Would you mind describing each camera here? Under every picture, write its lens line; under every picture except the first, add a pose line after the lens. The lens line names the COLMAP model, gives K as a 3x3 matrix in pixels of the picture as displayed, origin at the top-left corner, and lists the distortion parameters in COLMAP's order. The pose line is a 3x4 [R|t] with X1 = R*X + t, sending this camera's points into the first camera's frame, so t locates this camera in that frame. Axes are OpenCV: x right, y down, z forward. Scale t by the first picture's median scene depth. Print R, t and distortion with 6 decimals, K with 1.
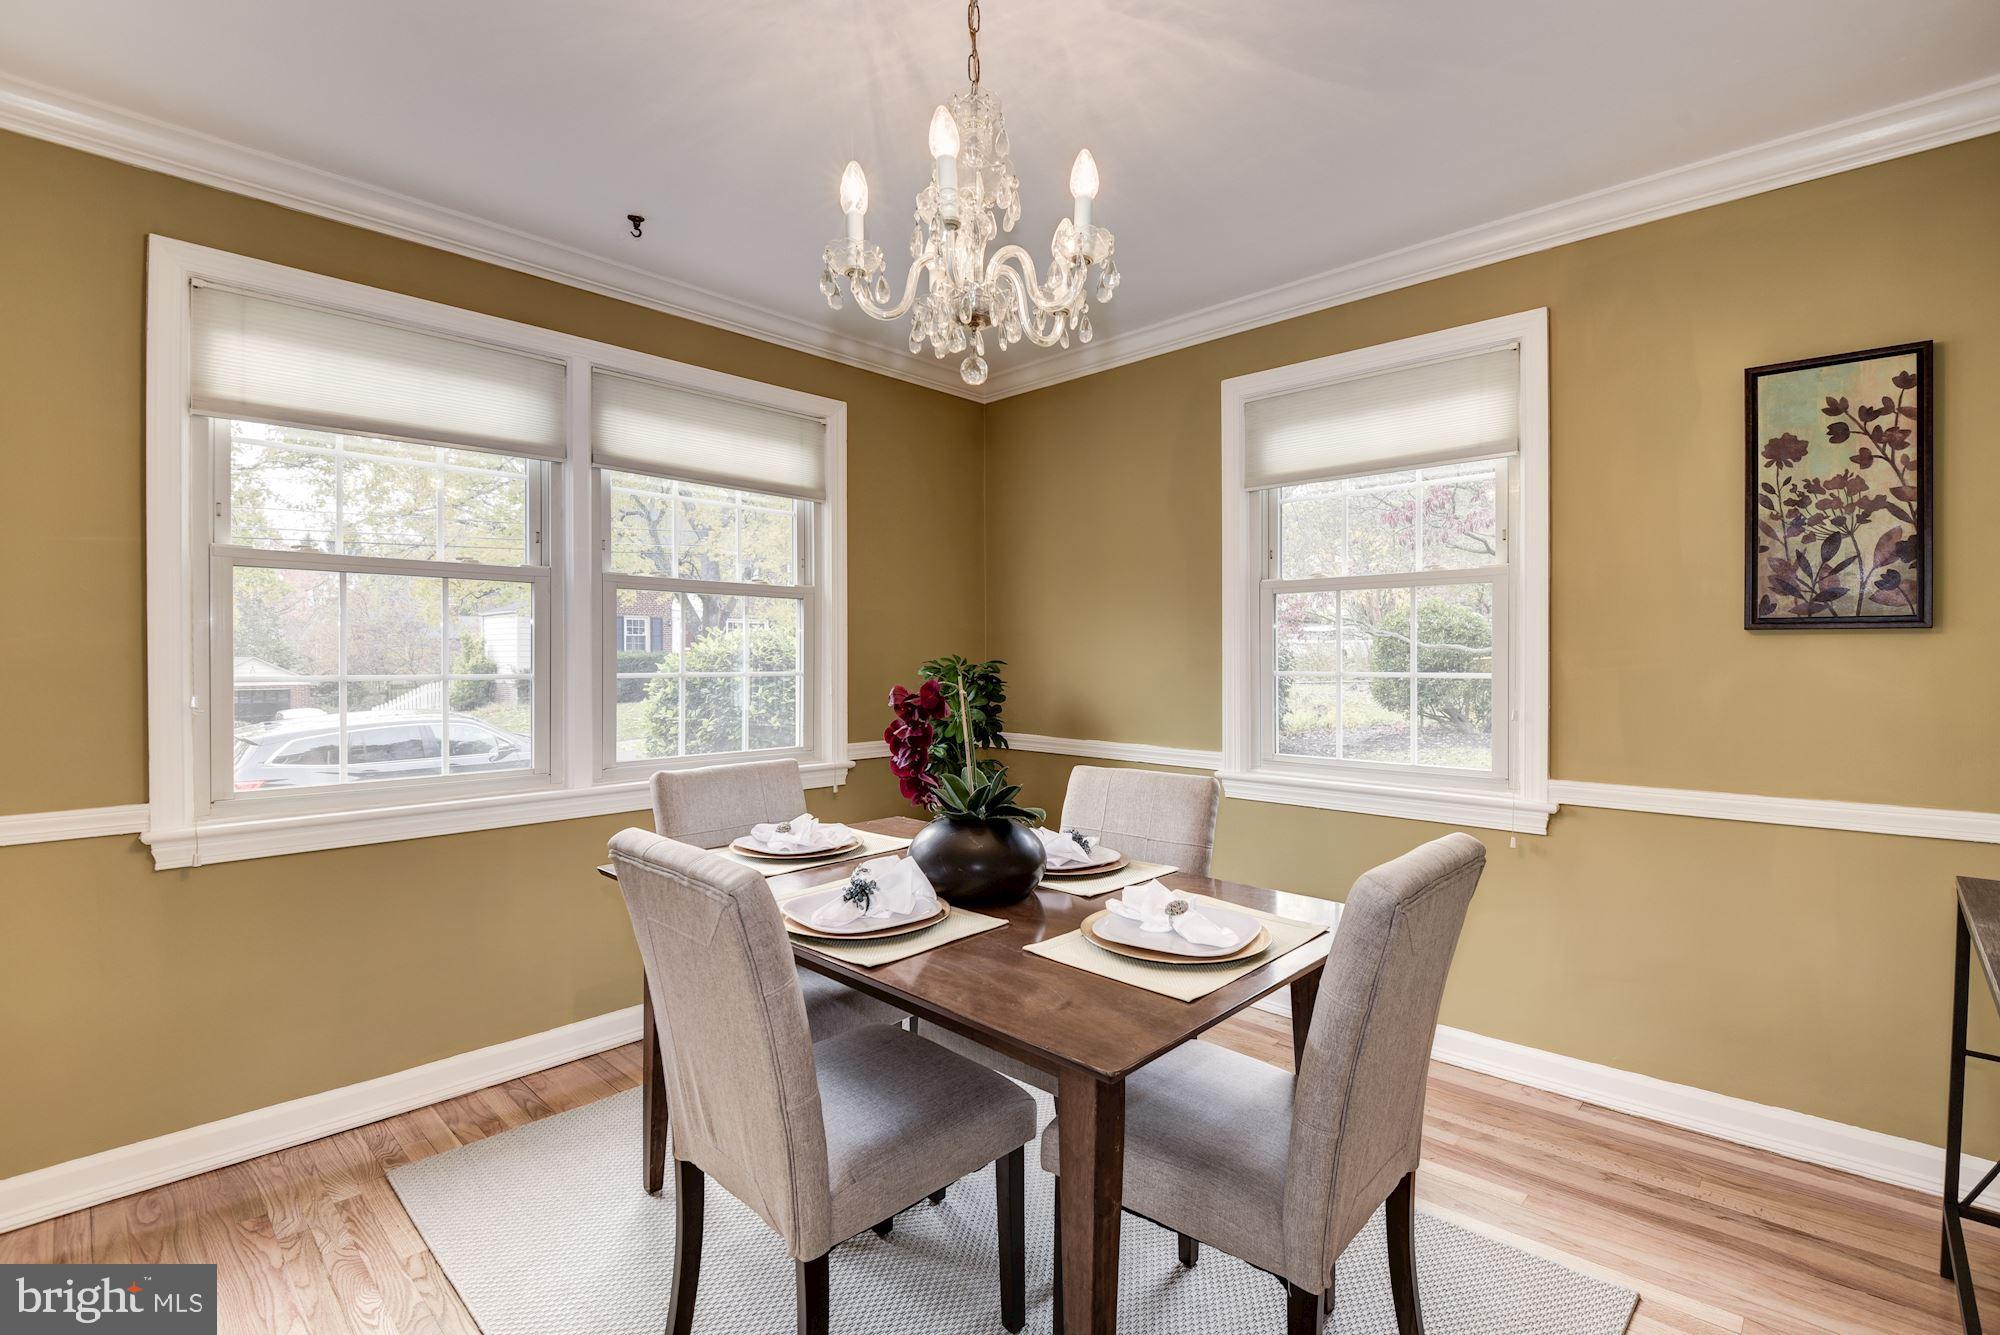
lens RADIAL K [[907.6, 0, 1016.2], [0, 907.6, 664.9], [0, 0, 1]] dist [0.003519, -0.018197]
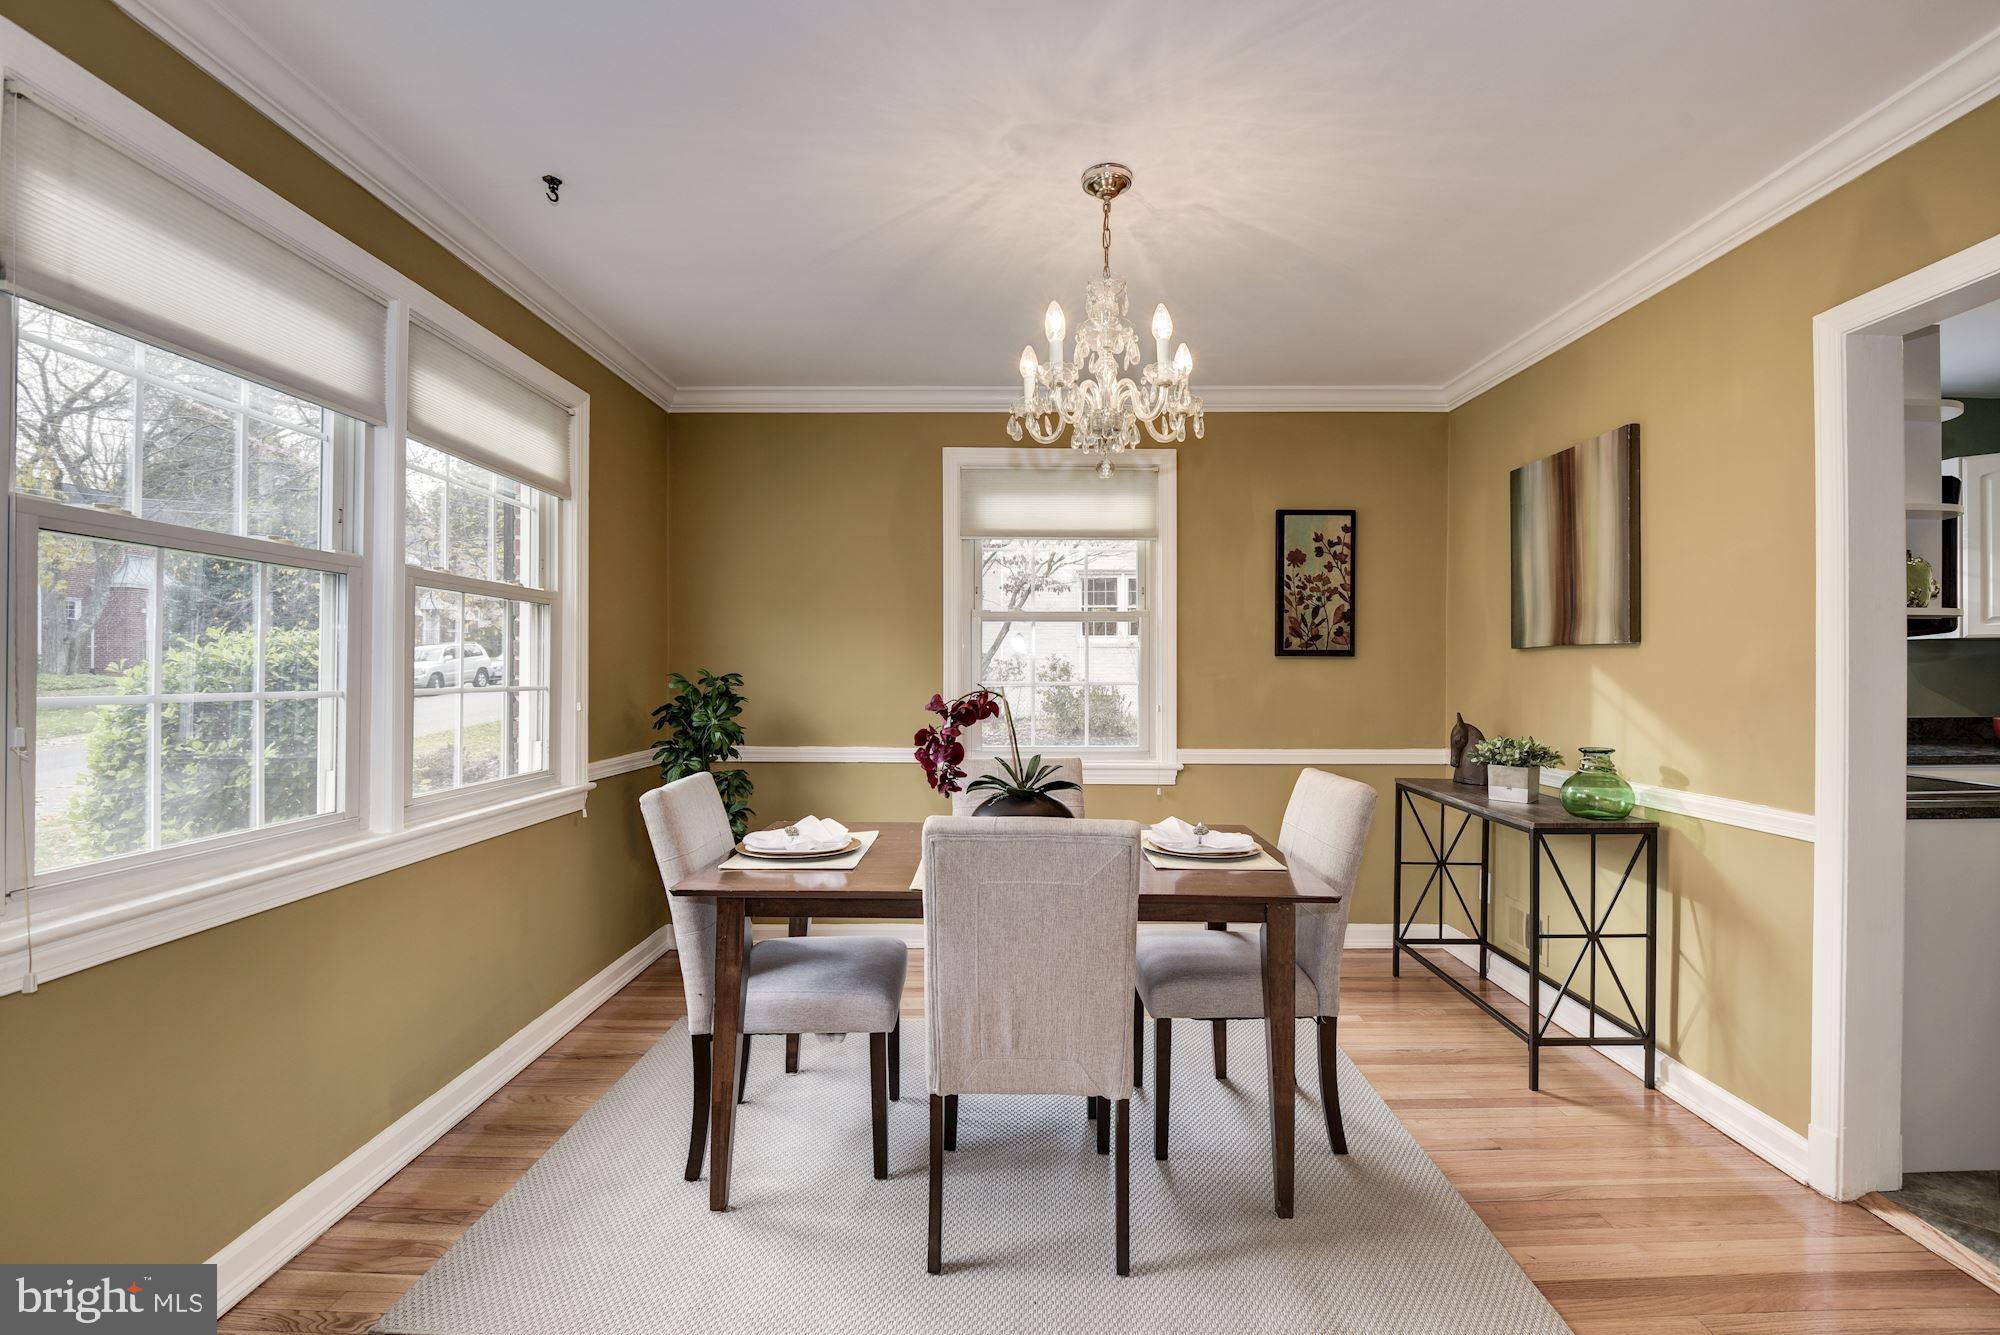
lens RADIAL K [[907.6, 0, 1016.2], [0, 907.6, 664.9], [0, 0, 1]] dist [0.003519, -0.018197]
pose [[0.731941, 0.006277, 0.681339, -0.819520], [0.002493, 0.999926, -0.011890, -0.001656], [-0.681363, 0.010401, 0.731871, 0.044957]]
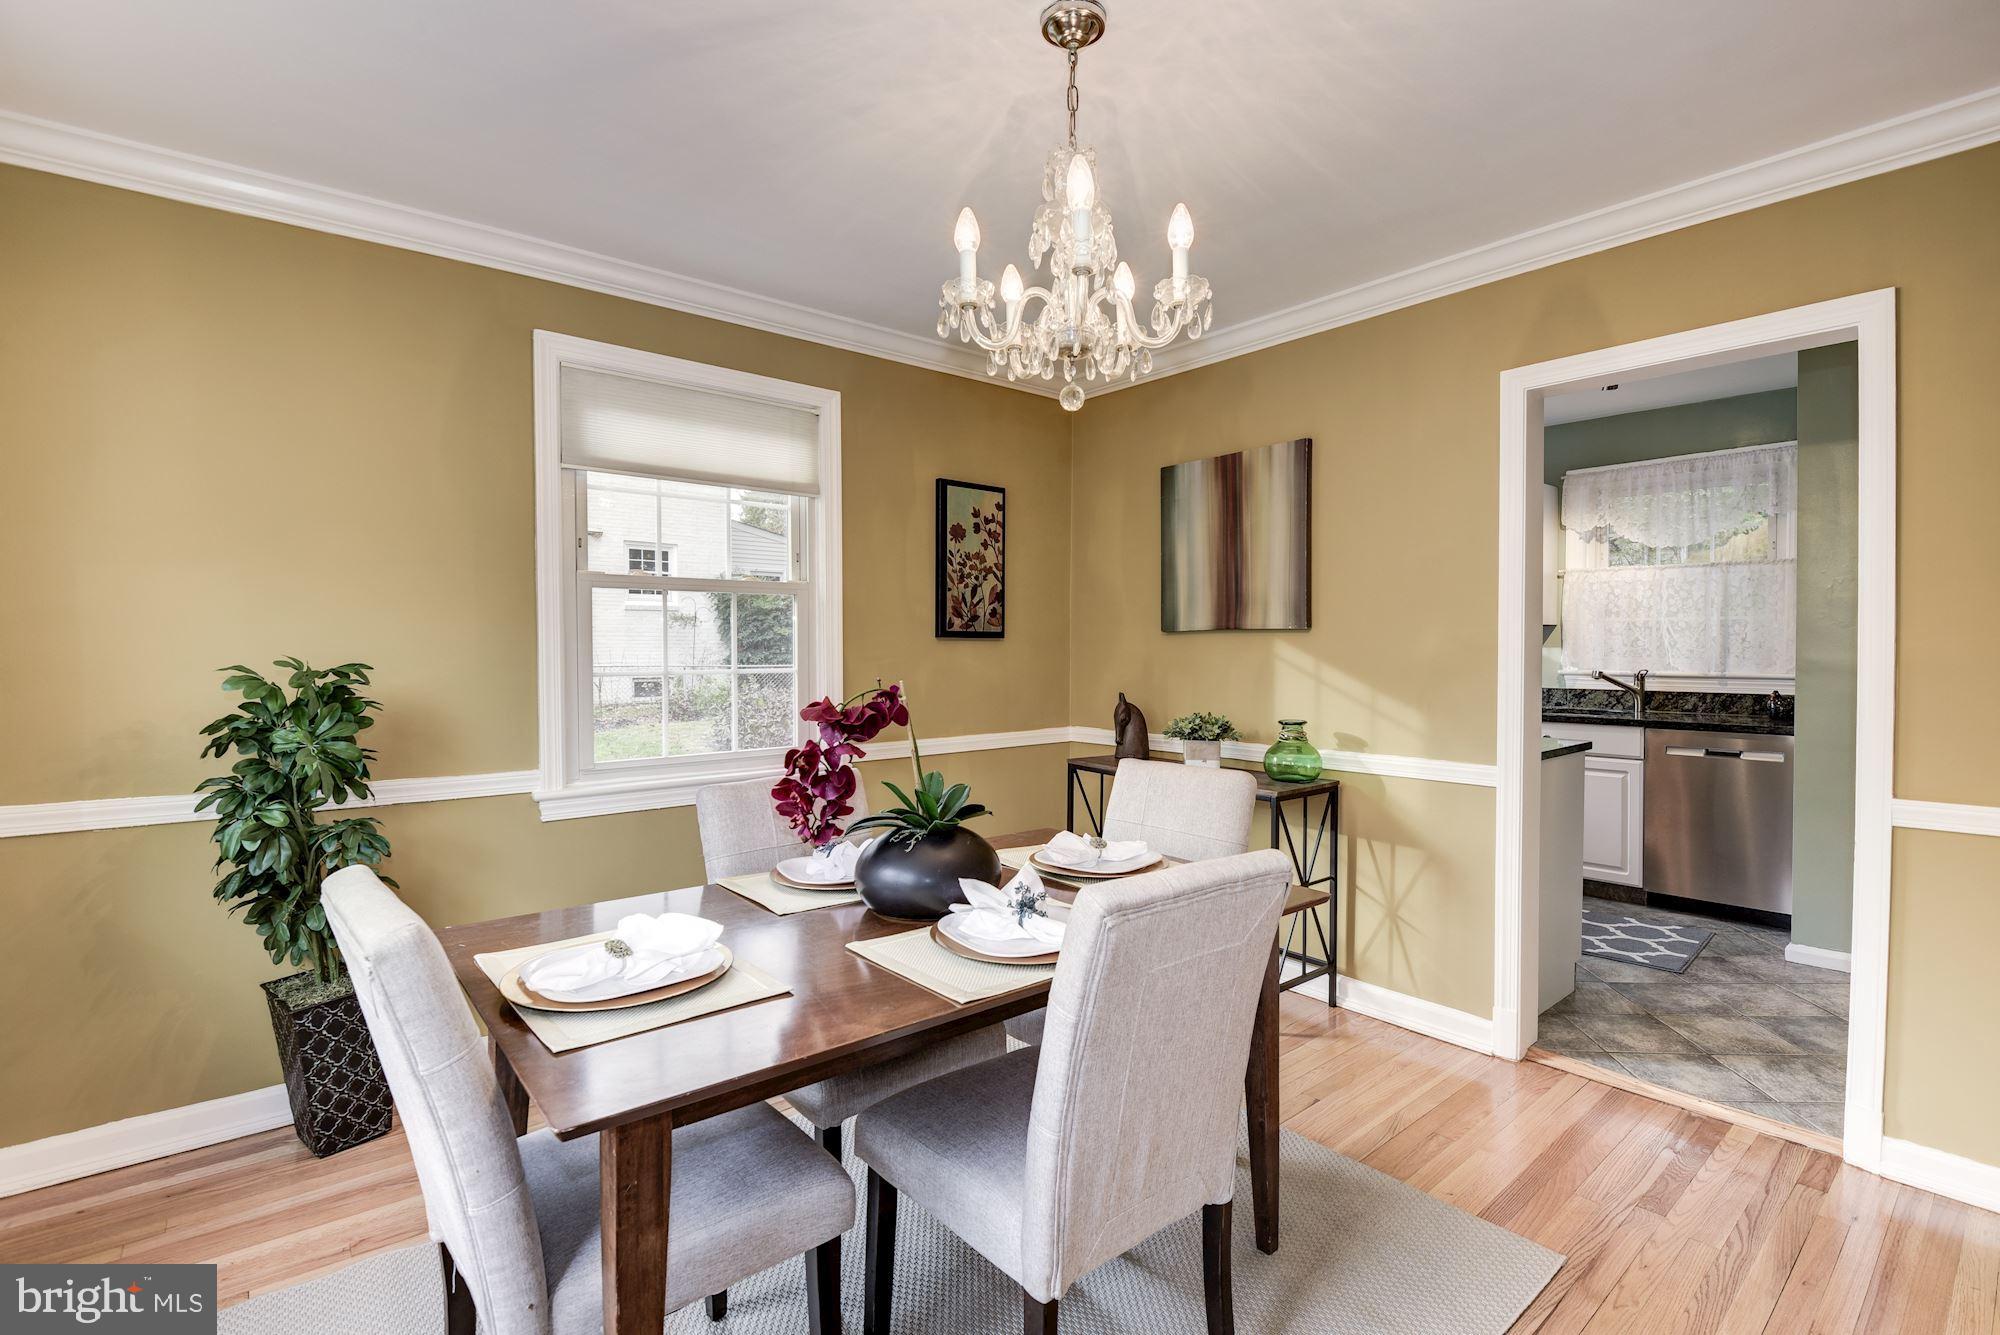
lens RADIAL K [[907.6, 0, 1016.2], [0, 907.6, 664.9], [0, 0, 1]] dist [0.003519, -0.018197]
pose [[0.120817, -0.016920, 0.992531, -0.846971], [0.010749, 0.999818, 0.015736, -0.014744], [-0.992617, 0.008768, 0.120977, 0.692759]]
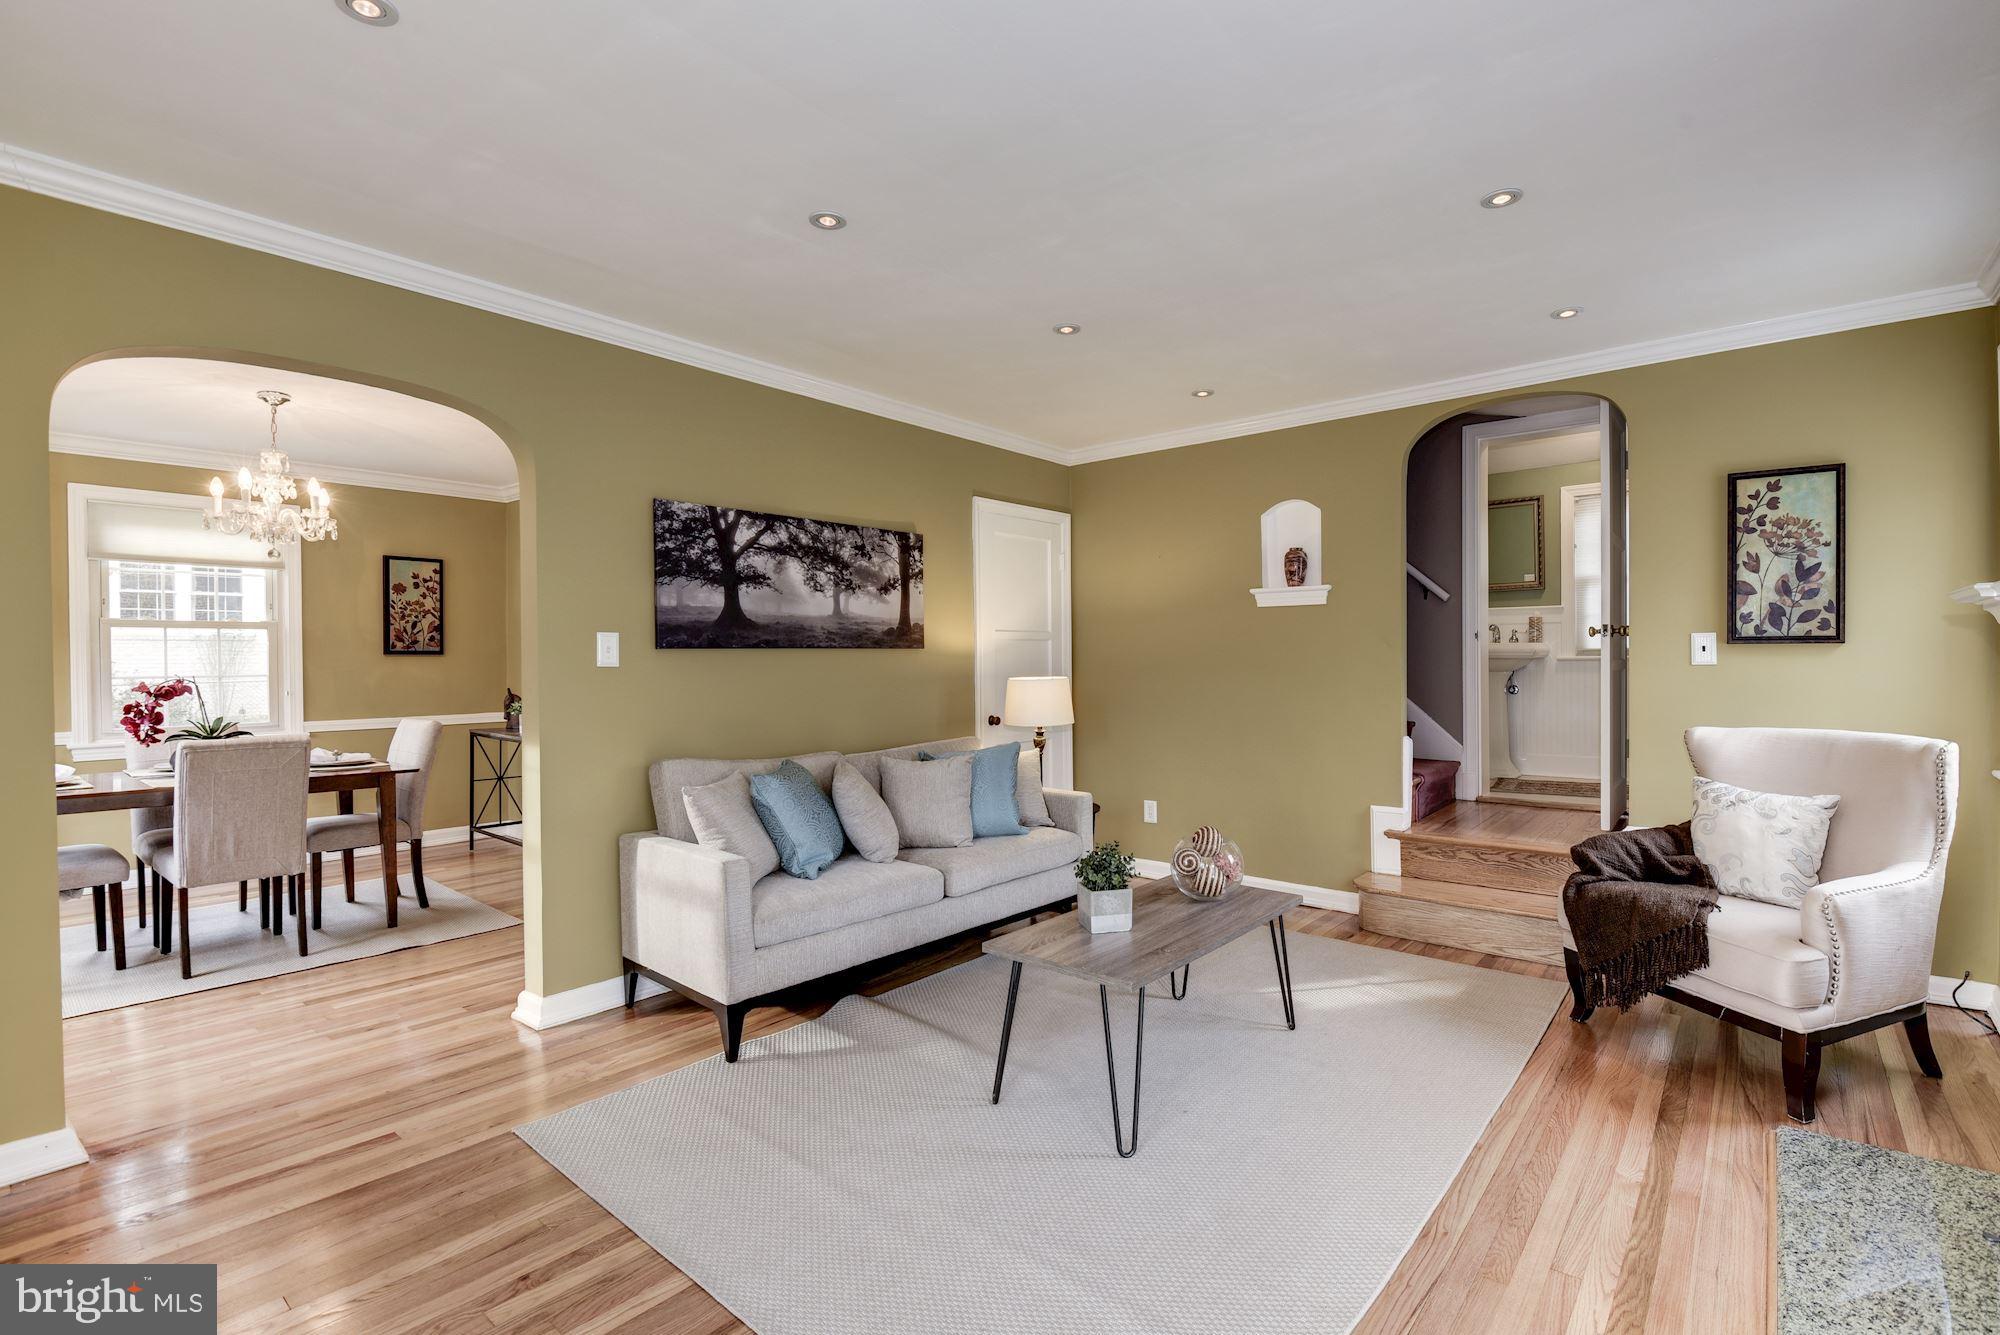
lens RADIAL K [[907.6, 0, 1016.2], [0, 907.6, 664.9], [0, 0, 1]] dist [0.003519, -0.018197]
pose [[-0.065126, -0.004835, 0.997865, -2.011437], [0.017463, 0.999830, 0.005984, 0.006980], [-0.997724, 0.017815, -0.065030, -0.680797]]
